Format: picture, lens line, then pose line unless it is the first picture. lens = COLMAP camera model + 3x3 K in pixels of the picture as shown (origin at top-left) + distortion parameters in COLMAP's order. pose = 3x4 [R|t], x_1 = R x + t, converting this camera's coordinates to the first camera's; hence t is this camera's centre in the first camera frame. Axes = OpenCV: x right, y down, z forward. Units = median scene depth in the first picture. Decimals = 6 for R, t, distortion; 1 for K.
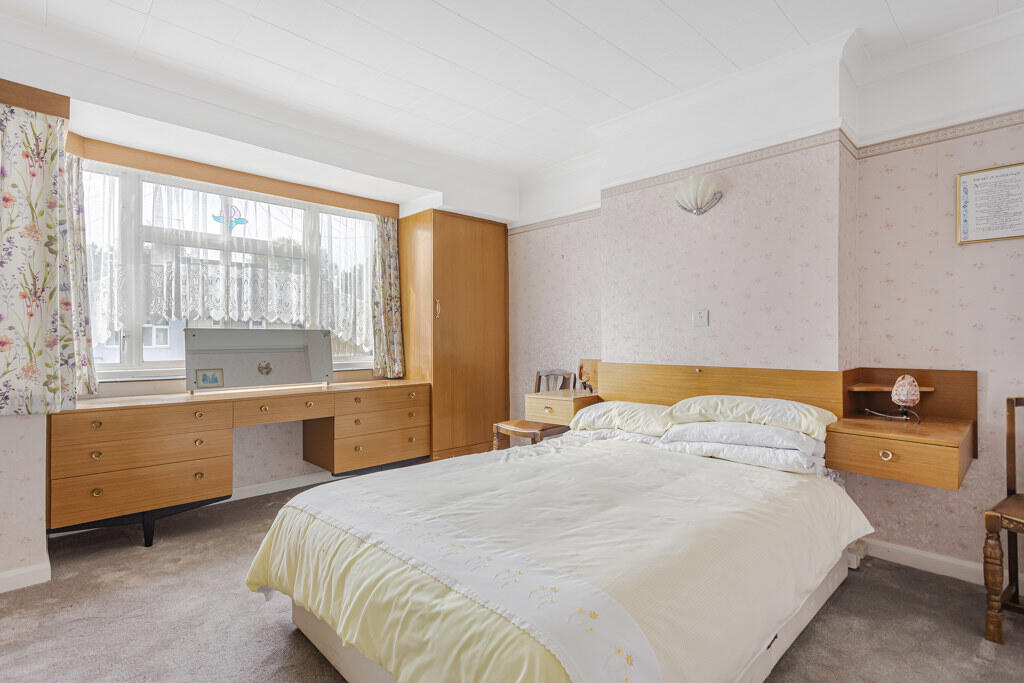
lens RADIAL K [[491.1, 0, 520.0], [0, 491.1, 340.9], [0, 0, 1]] dist [-0.000533, 0.000539]
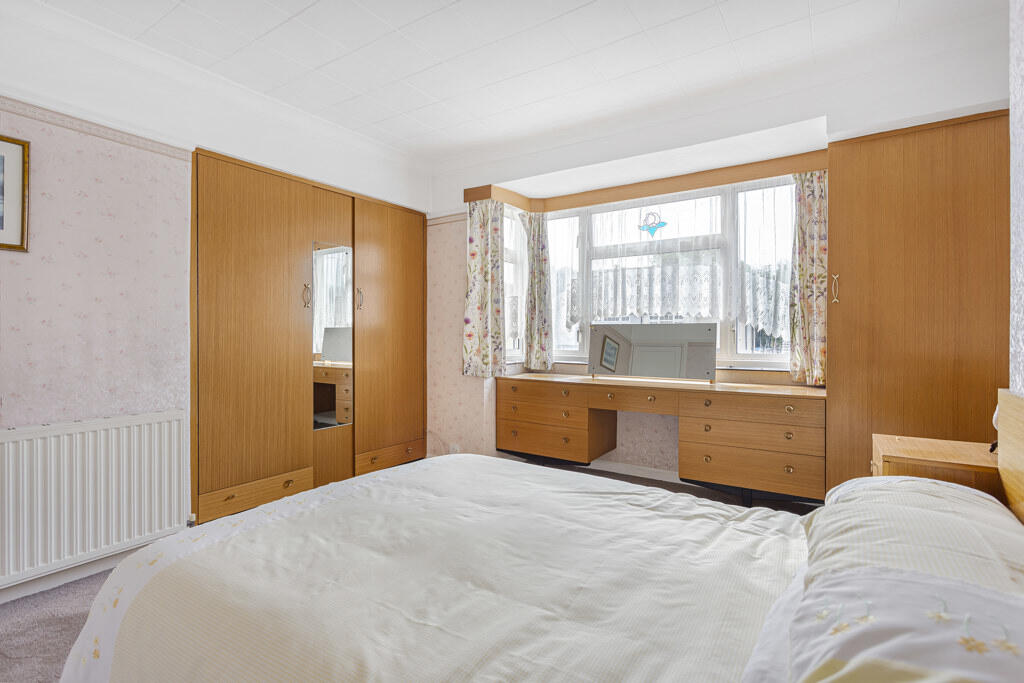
lens RADIAL K [[491.1, 0, 520.0], [0, 491.1, 340.9], [0, 0, 1]] dist [-0.000533, 0.000539]
pose [[0.215057, 0.016034, -0.976470, 0.559362], [-0.004037, 0.999871, 0.015530, -0.002910], [0.976593, 0.000602, 0.215094, 0.598970]]
